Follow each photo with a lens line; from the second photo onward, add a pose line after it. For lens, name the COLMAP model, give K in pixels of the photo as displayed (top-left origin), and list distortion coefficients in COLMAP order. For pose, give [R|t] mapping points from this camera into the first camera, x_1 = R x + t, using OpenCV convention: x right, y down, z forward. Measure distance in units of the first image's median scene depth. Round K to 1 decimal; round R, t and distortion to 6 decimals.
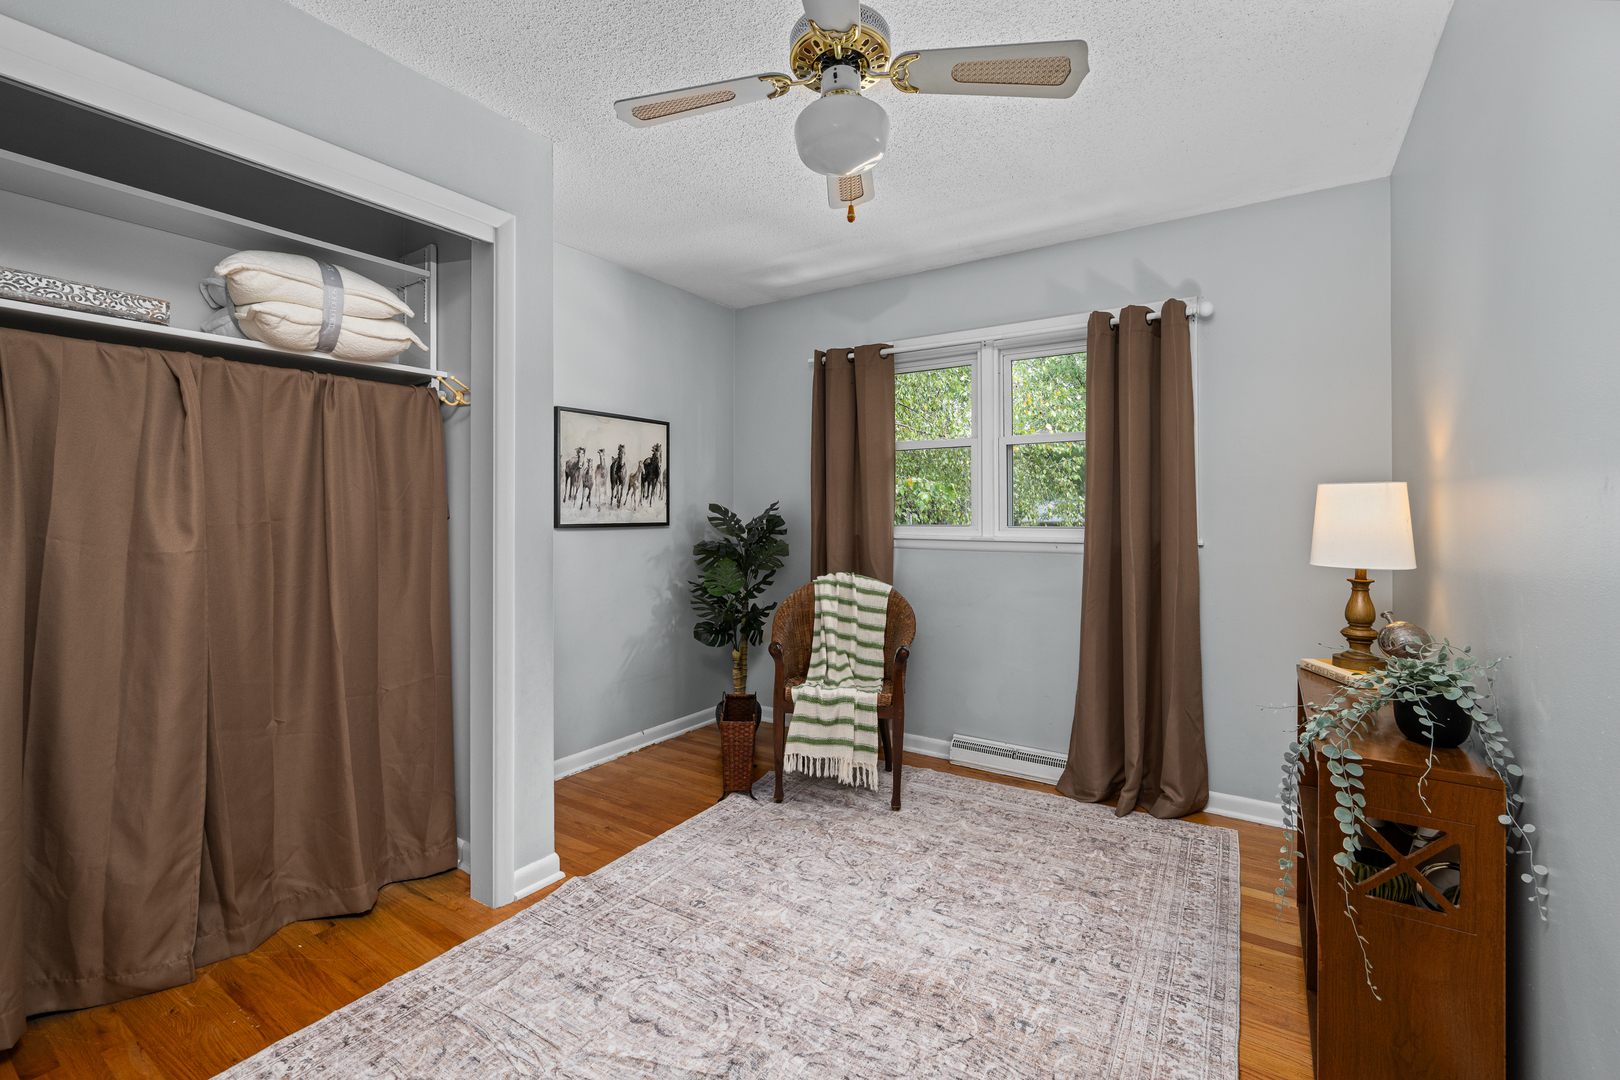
lens RADIAL K [[704.0, 0, 811.0], [0, 704.0, 507.7], [0, 0, 1]] dist [-0.000159, 0.000003]
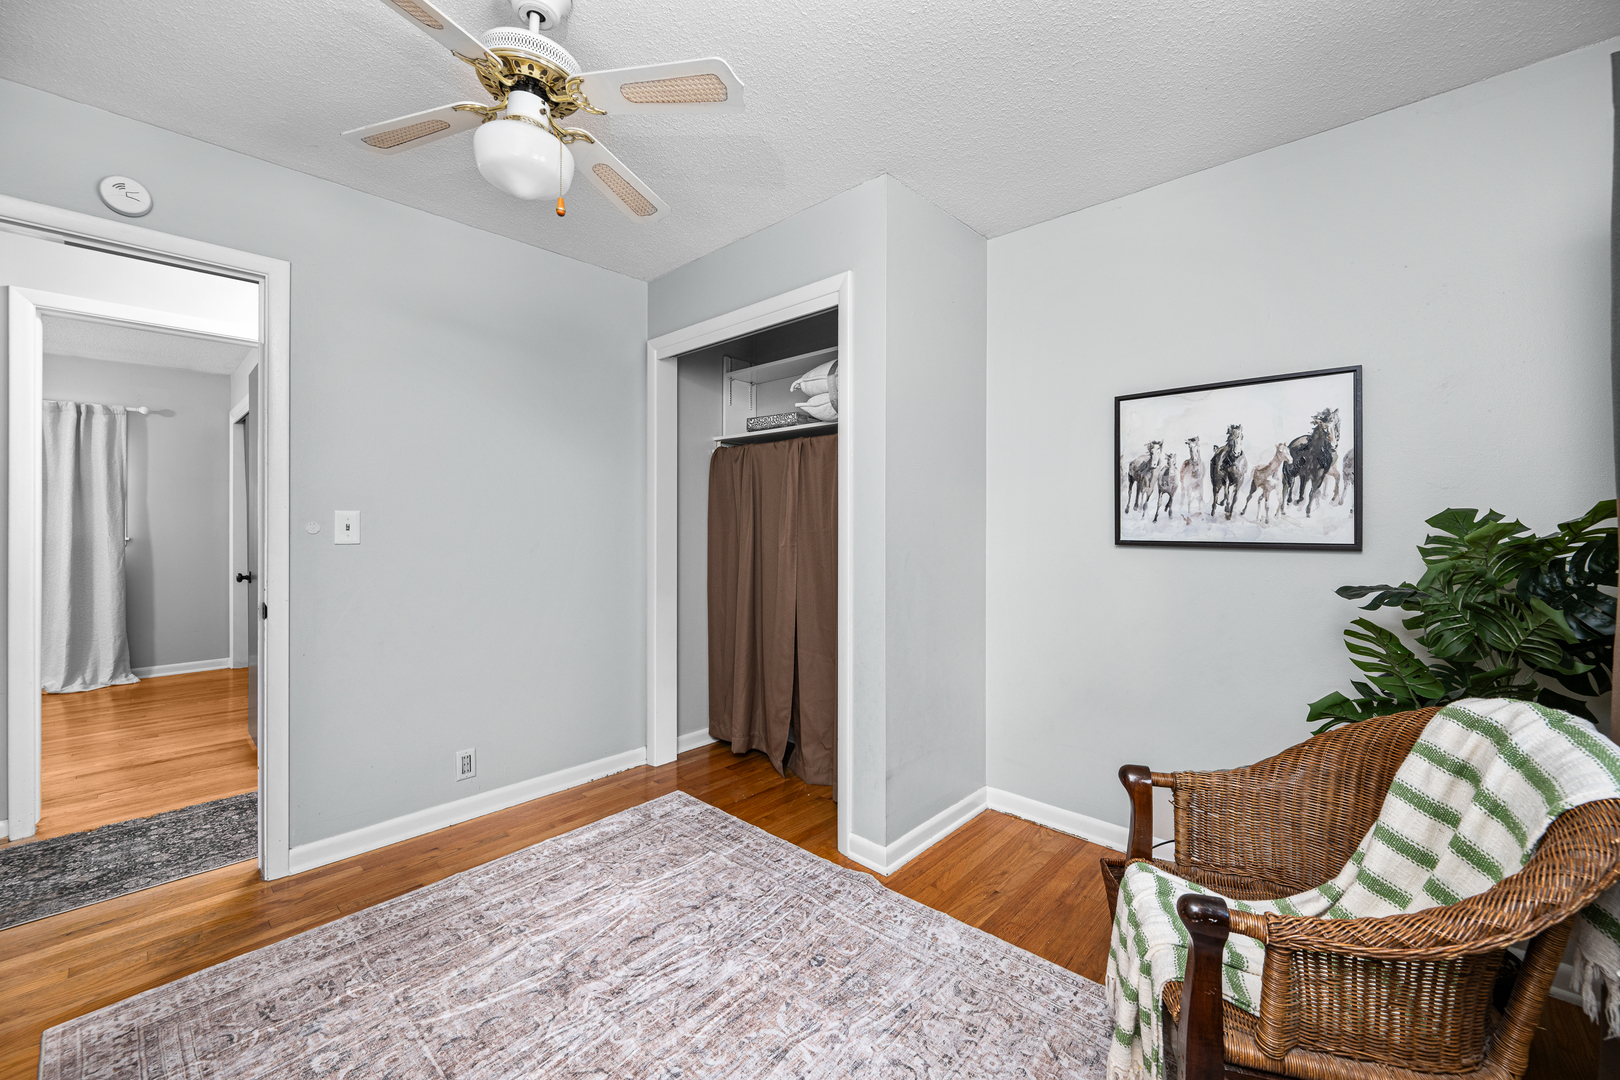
lens RADIAL K [[642.2, 0, 809.8], [0, 642.2, 526.3], [0, 0, 1]] dist [-0.000094, -0.000041]
pose [[-0.169886, -0.001738, -0.985462, 0.417588], [0.000157, 0.999998, -0.001791, 0.008299], [0.985464, -0.000459, -0.169885, 0.730449]]
